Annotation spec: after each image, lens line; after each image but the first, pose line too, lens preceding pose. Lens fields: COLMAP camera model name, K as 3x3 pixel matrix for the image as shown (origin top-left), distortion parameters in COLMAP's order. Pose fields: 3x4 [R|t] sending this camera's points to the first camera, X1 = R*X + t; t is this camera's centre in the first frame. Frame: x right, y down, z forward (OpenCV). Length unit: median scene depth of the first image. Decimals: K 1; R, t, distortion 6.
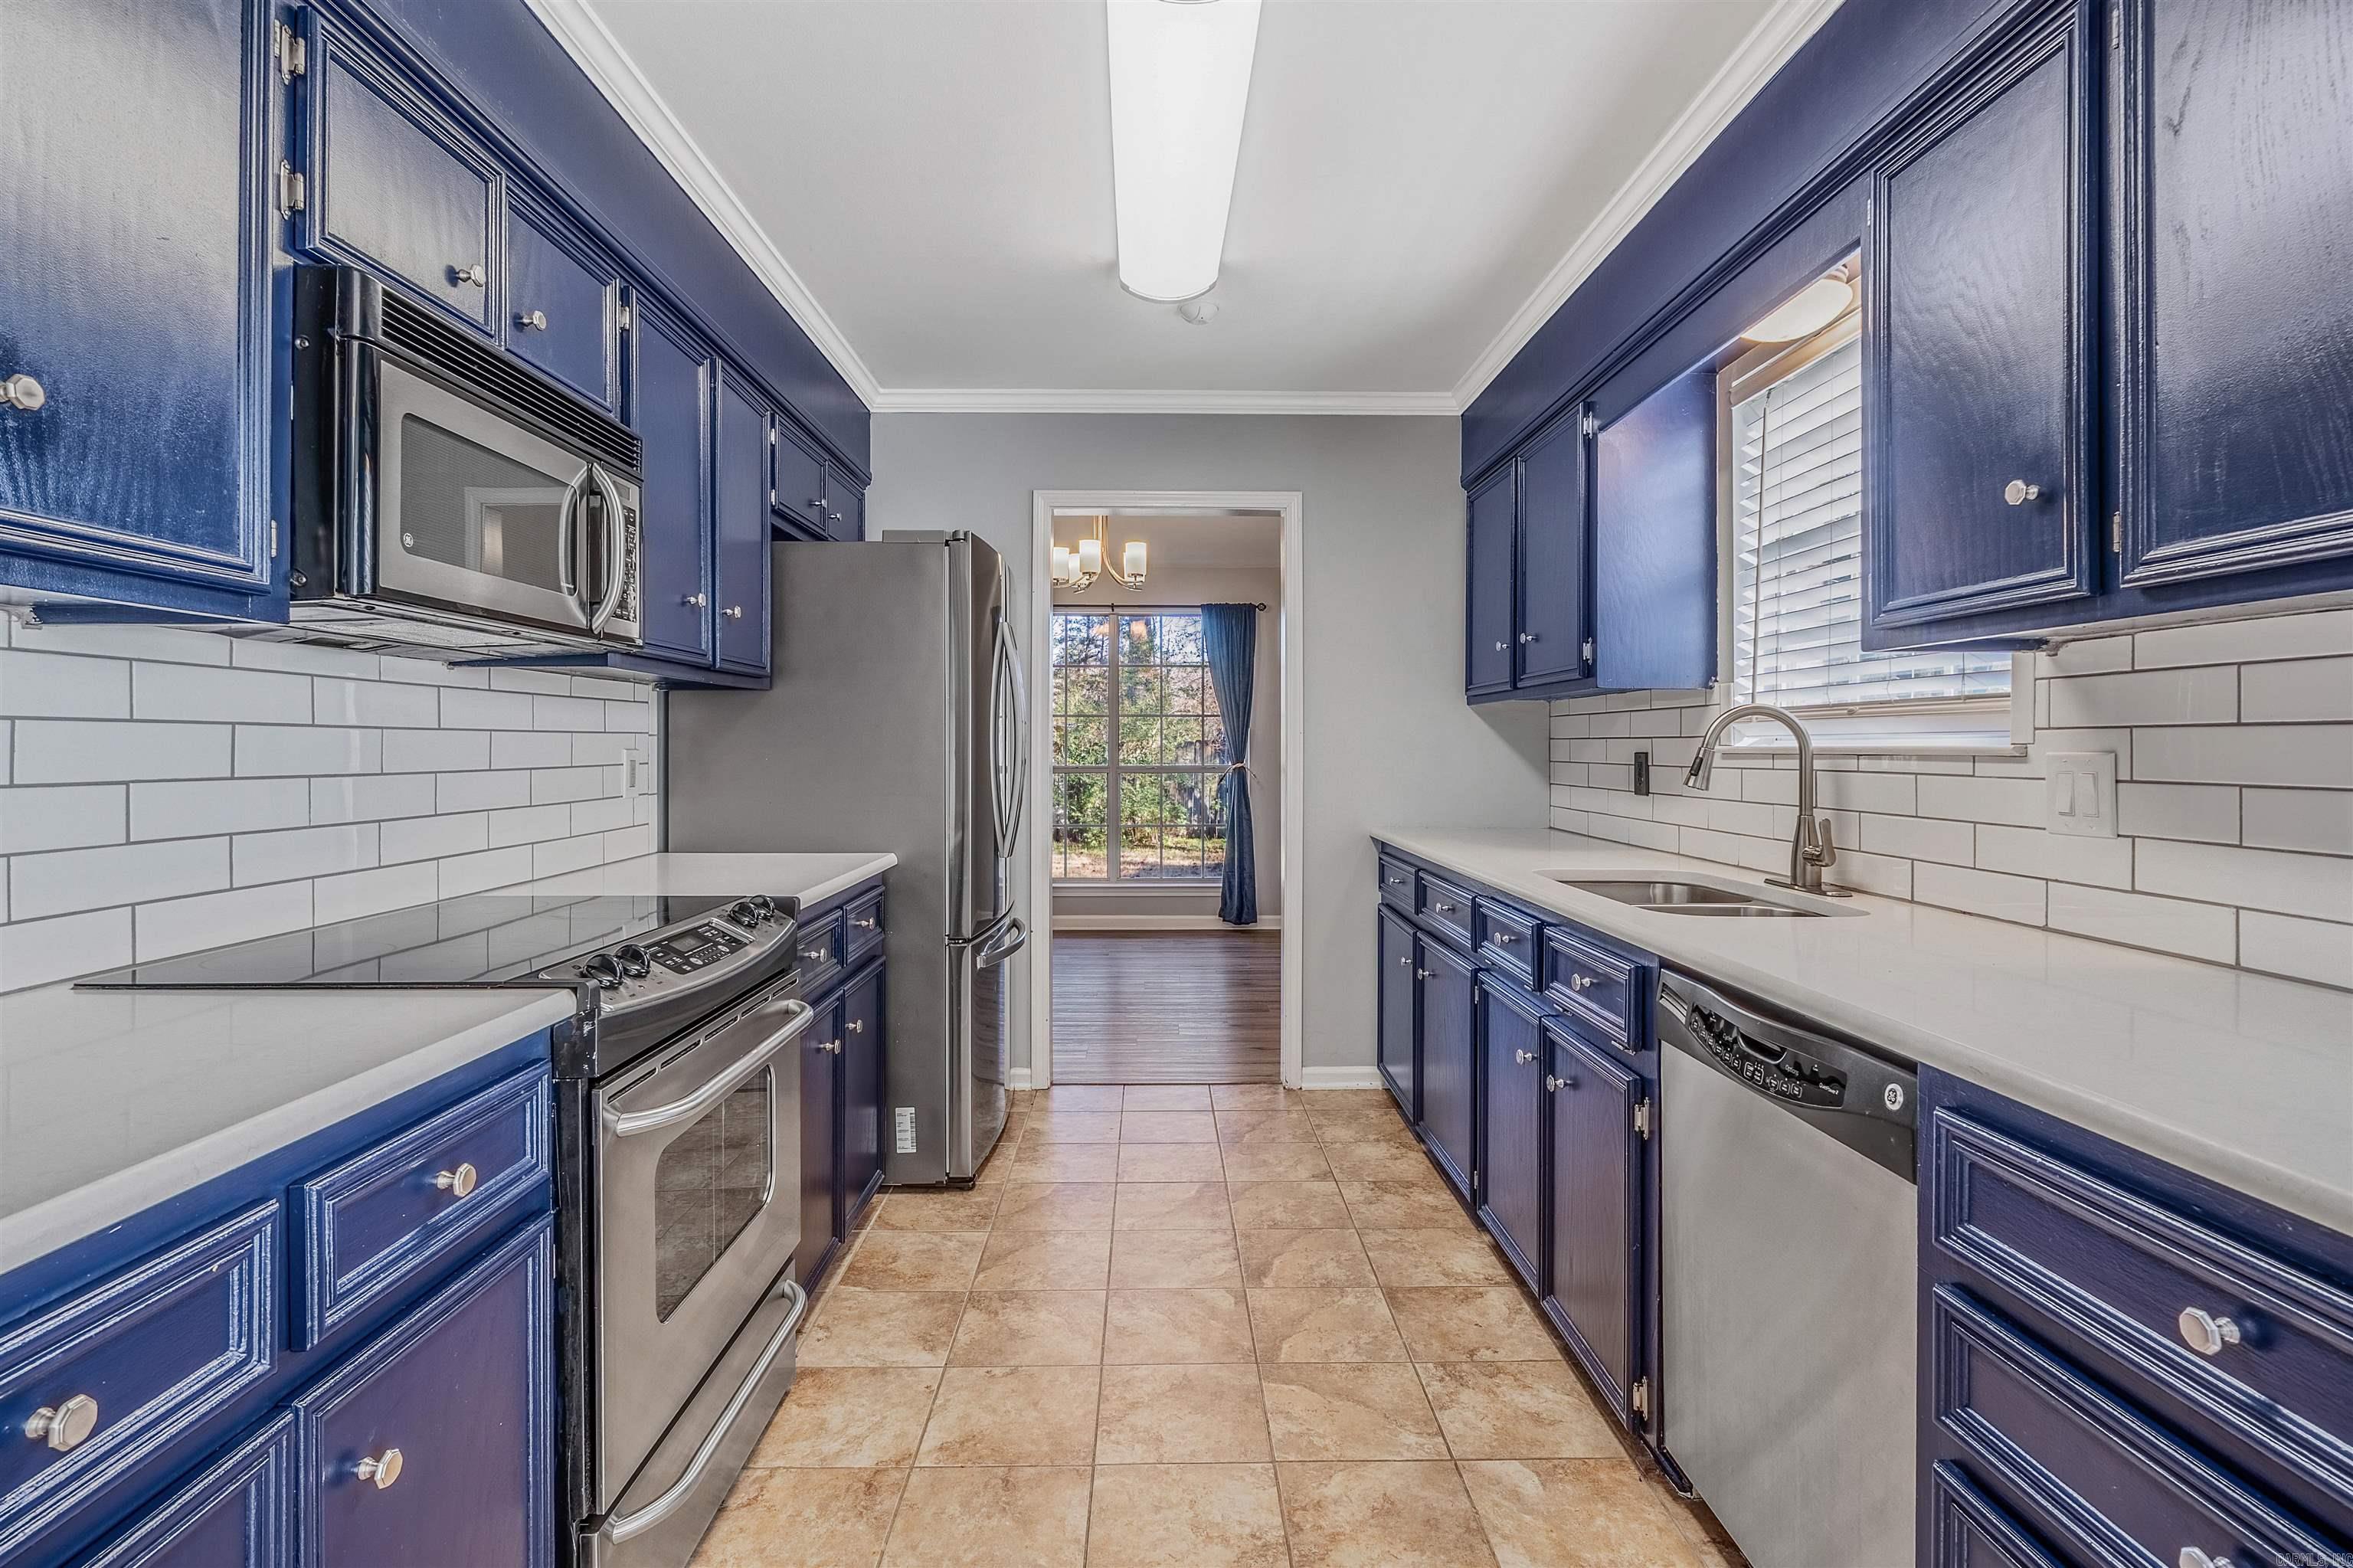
lens RADIAL K [[1185.3, 0, 1176.6], [0, 1185.3, 746.8], [0, 0, 1]] dist [0.118960, 0.000023]
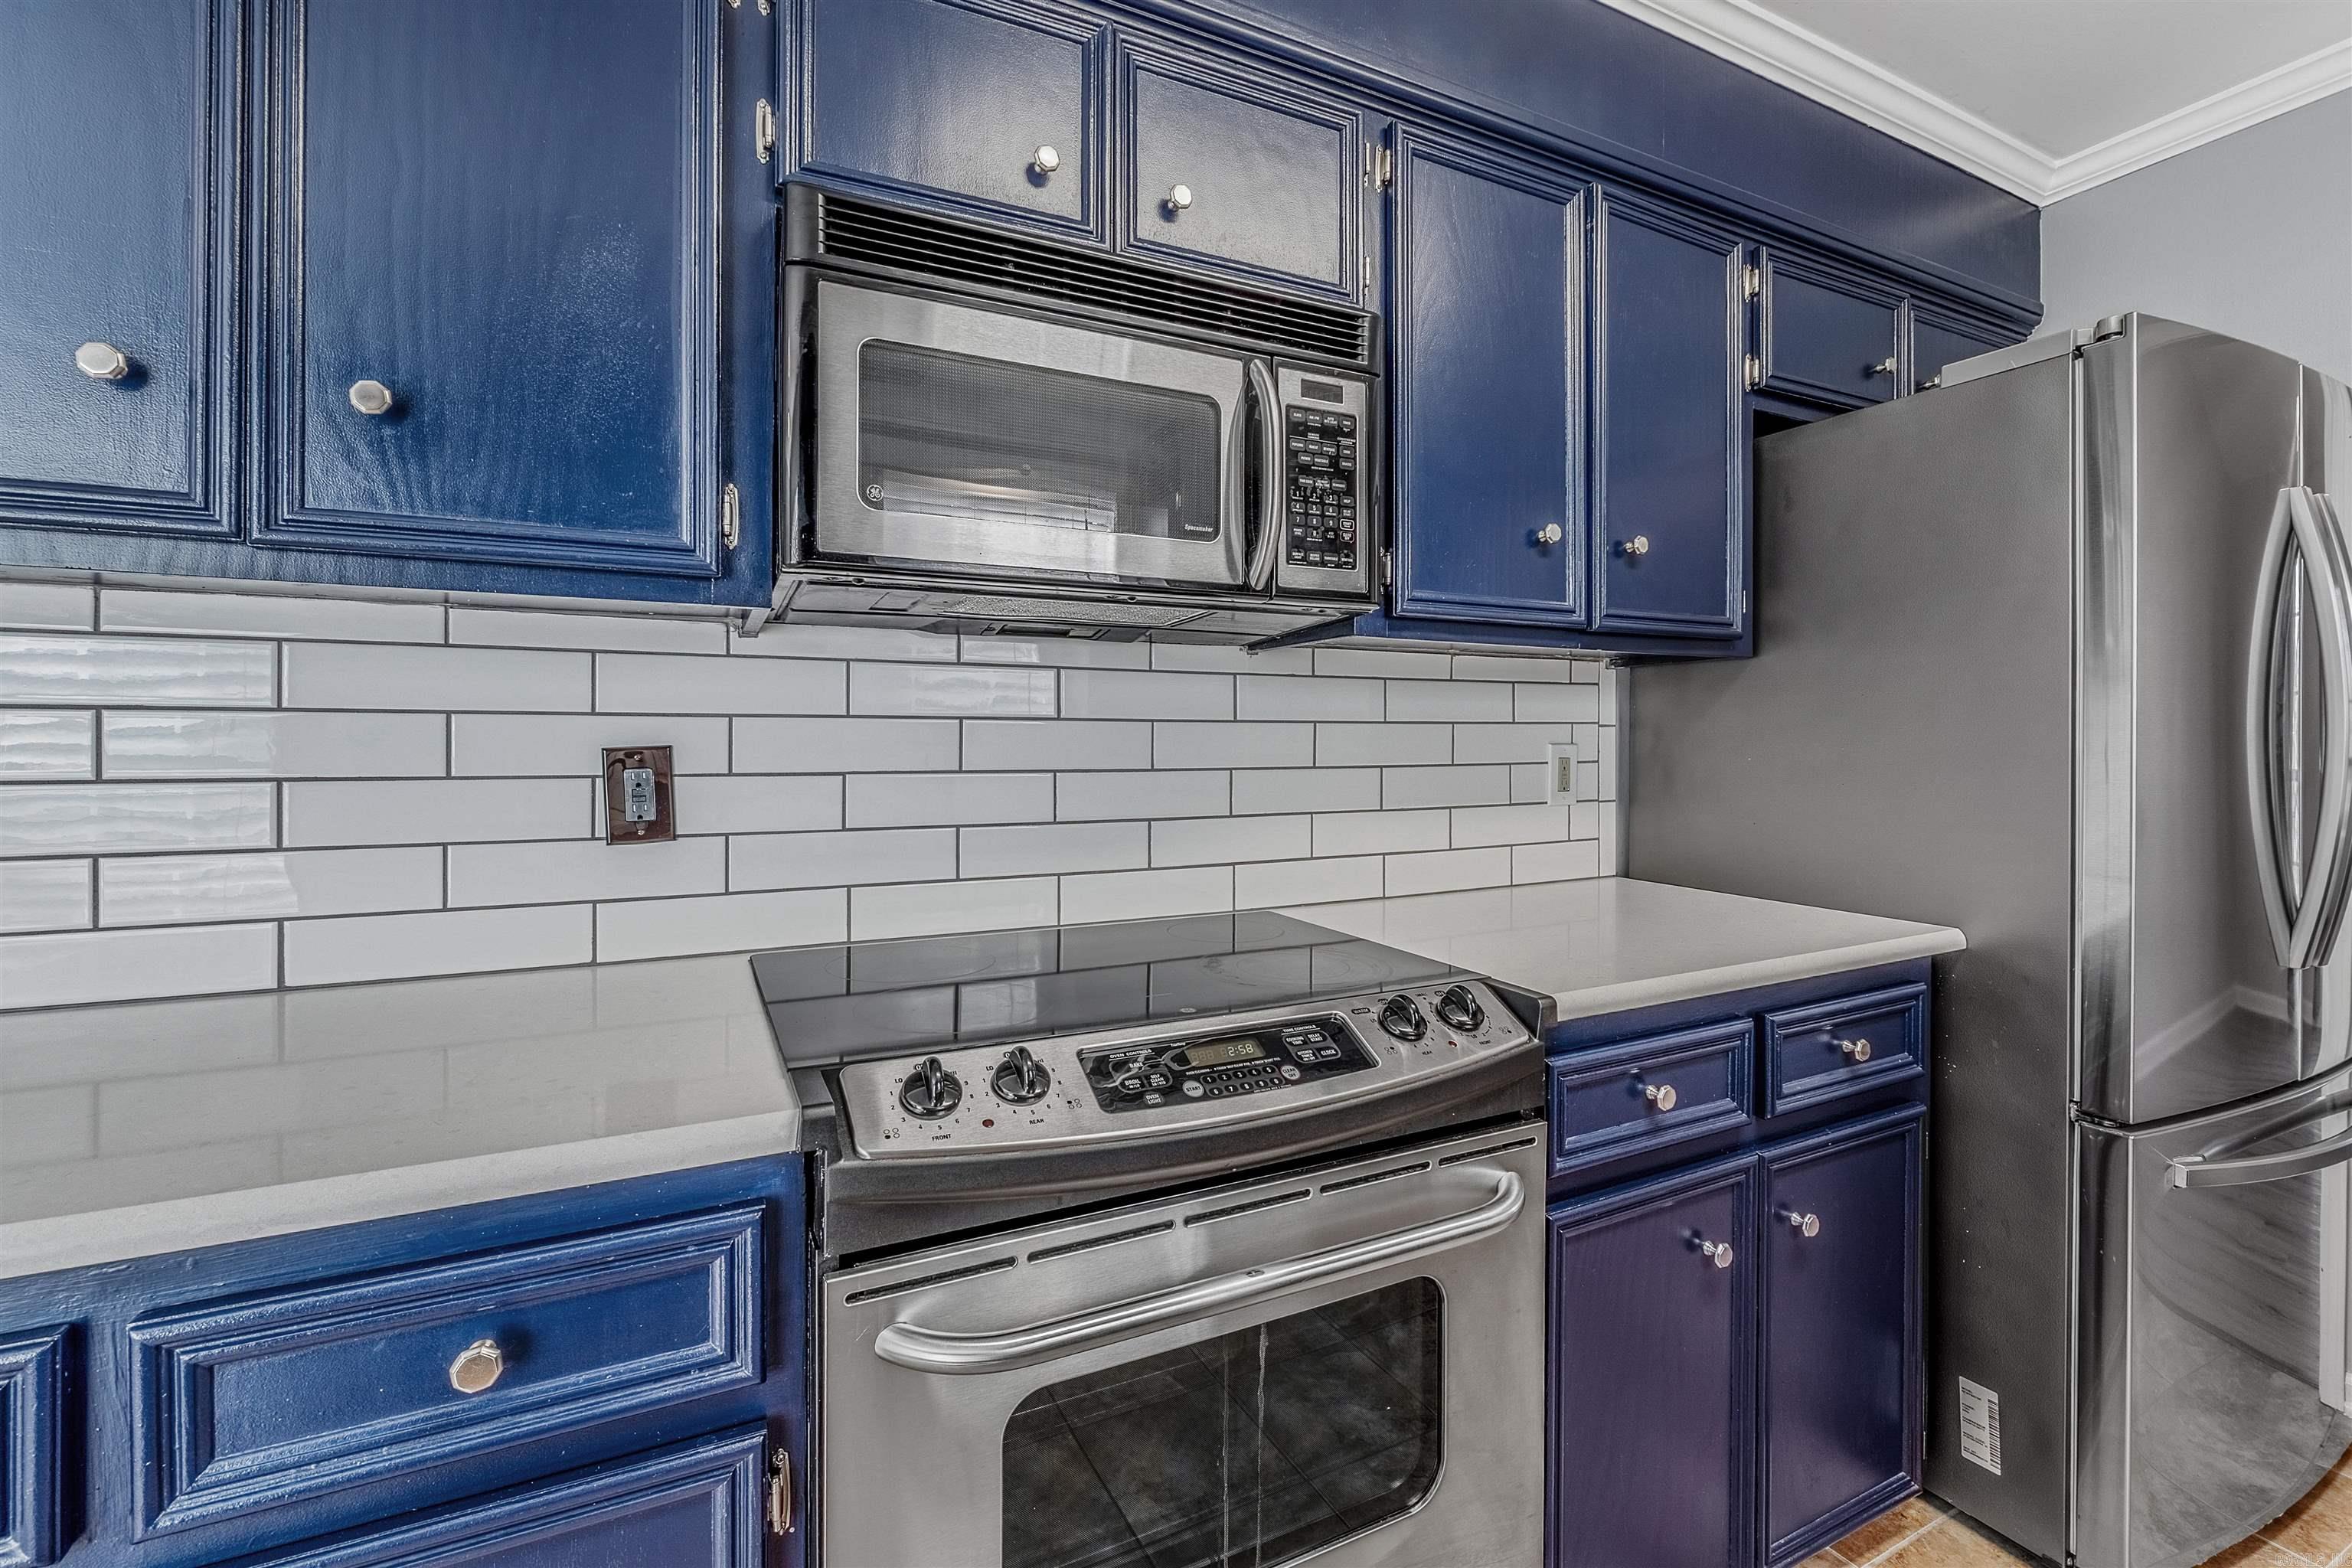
lens RADIAL K [[1014.3, 0, 1180.5], [0, 1014.3, 741.9], [0, 0, 1]] dist [-0.003601, -0.000566]
pose [[0.426362, 0.002151, -0.904550, 0.071701], [-0.000124, 0.999997, 0.002320, -0.000858], [0.904553, -0.000877, 0.426361, 0.794508]]
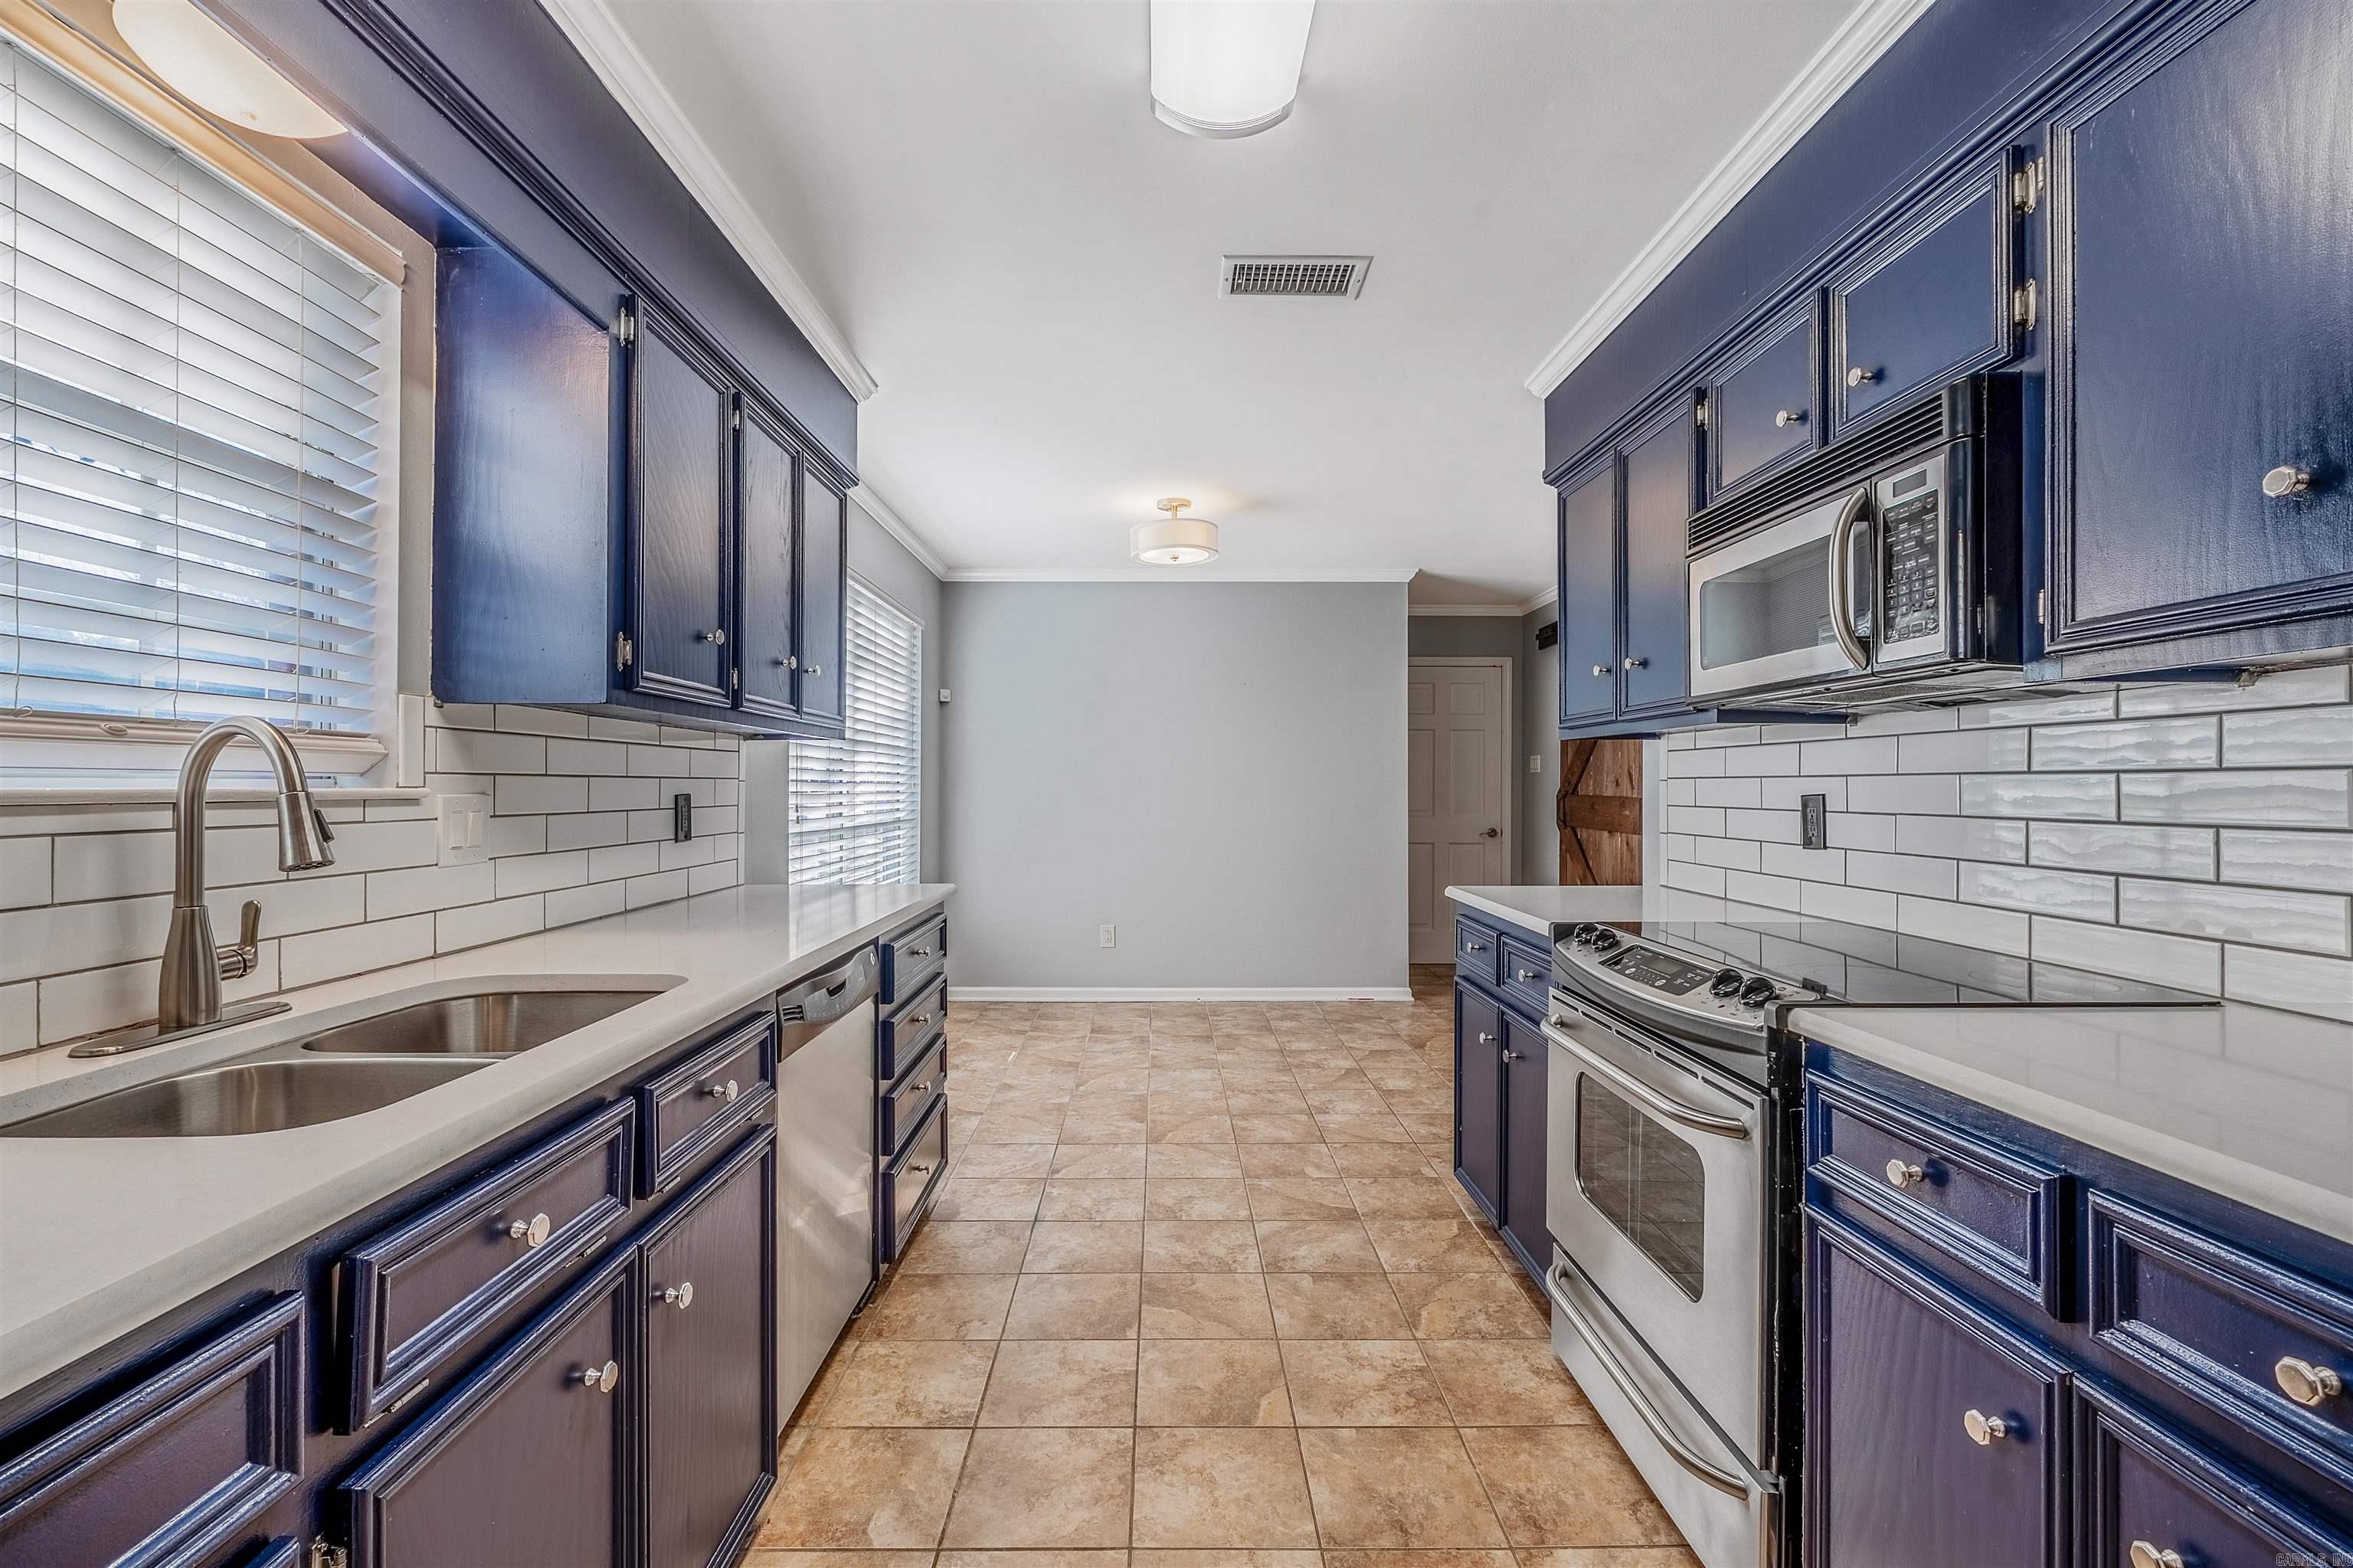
lens RADIAL K [[1013.1, 0, 1176.5], [0, 1013.1, 784.0], [0, 0, 1]] dist [-0.003293, -0.000435]
pose [[-0.999970, -0.002673, 0.007316, 0.045362], [-0.002710, 0.999984, -0.004938, -0.000882], [-0.007303, -0.004957, -0.999961, 2.016888]]
